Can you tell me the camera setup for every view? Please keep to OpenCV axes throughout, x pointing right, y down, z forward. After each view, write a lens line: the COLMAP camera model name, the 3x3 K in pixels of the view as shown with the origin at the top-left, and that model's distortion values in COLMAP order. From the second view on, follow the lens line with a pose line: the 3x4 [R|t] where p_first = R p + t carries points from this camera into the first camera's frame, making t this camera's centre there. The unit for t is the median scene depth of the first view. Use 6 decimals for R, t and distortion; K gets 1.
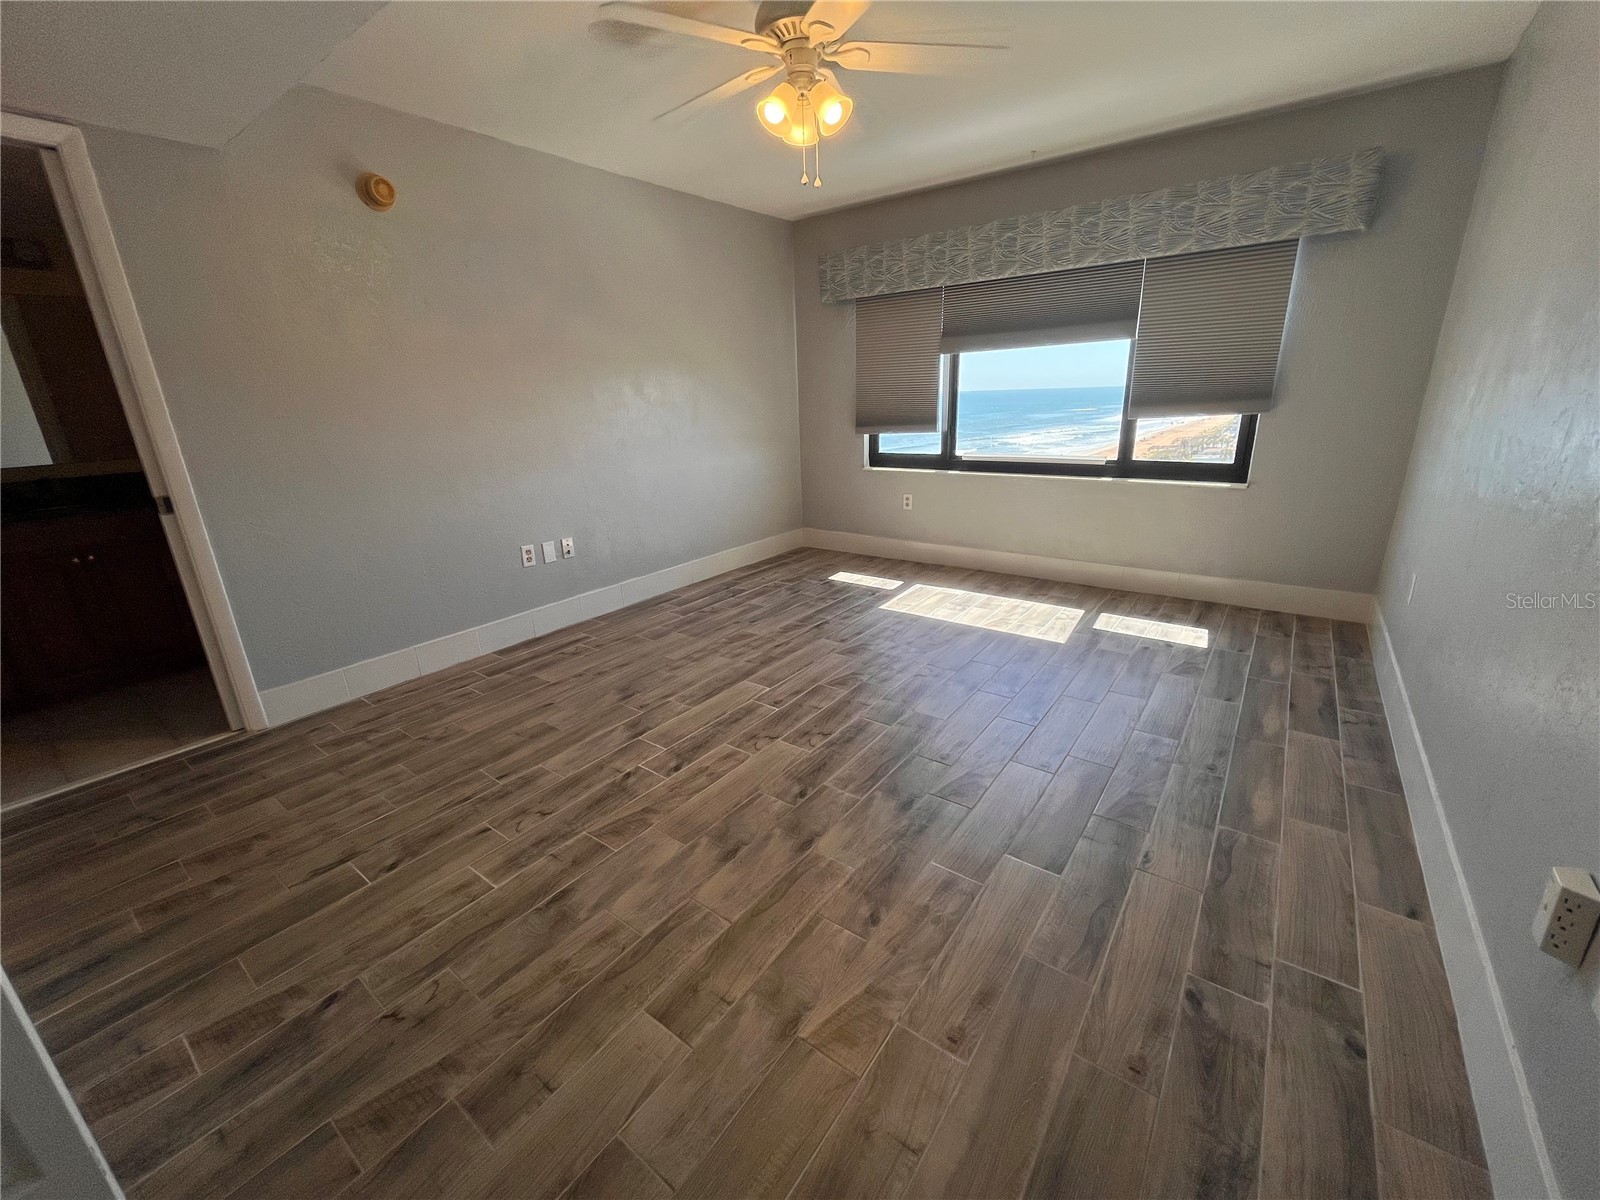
lens RADIAL K [[641.9, 0, 800.2], [0, 641.9, 596.4], [0, 0, 1]] dist [-0.003964, 0.000399]
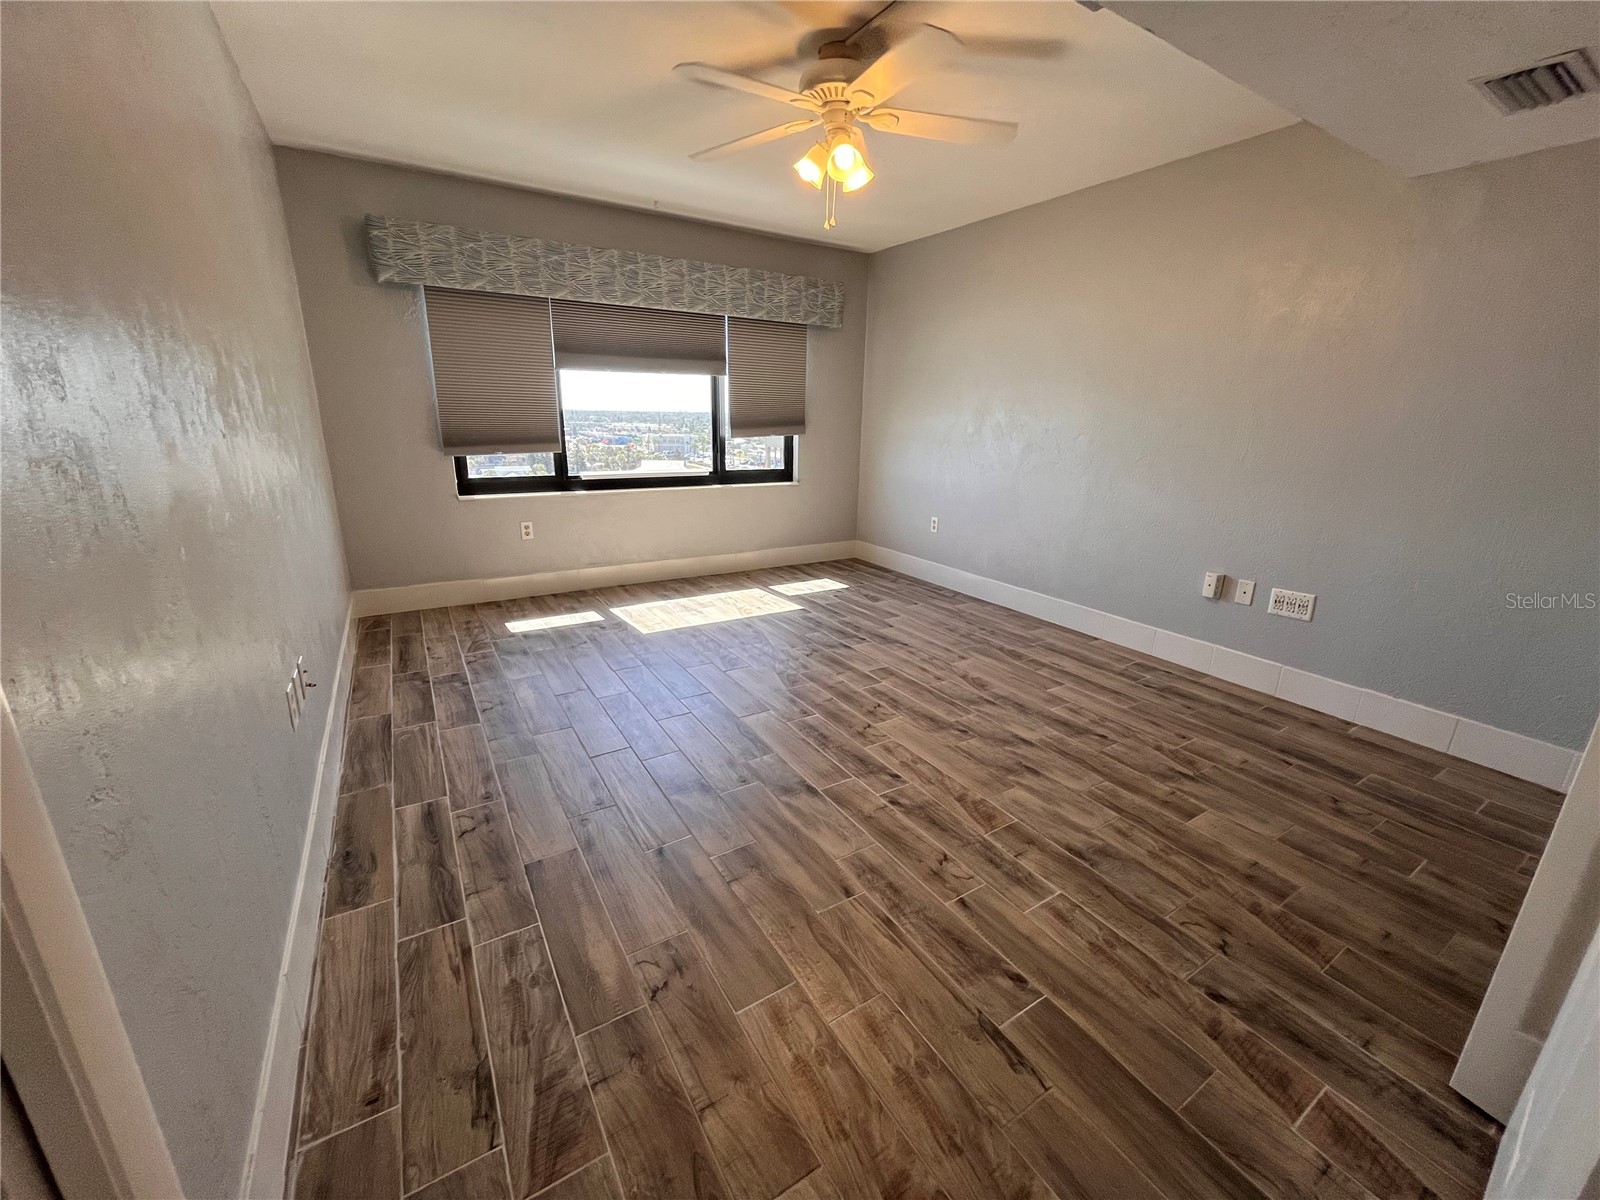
lens RADIAL K [[641.9, 0, 802.5], [0, 641.9, 601.9], [0, 0, 1]] dist [-0.003964, 0.000399]
pose [[0.360215, -0.224759, 0.905388, -0.939452], [0.248088, 0.958672, 0.139283, -0.148237], [-0.899276, 0.174445, 0.401089, 0.576617]]
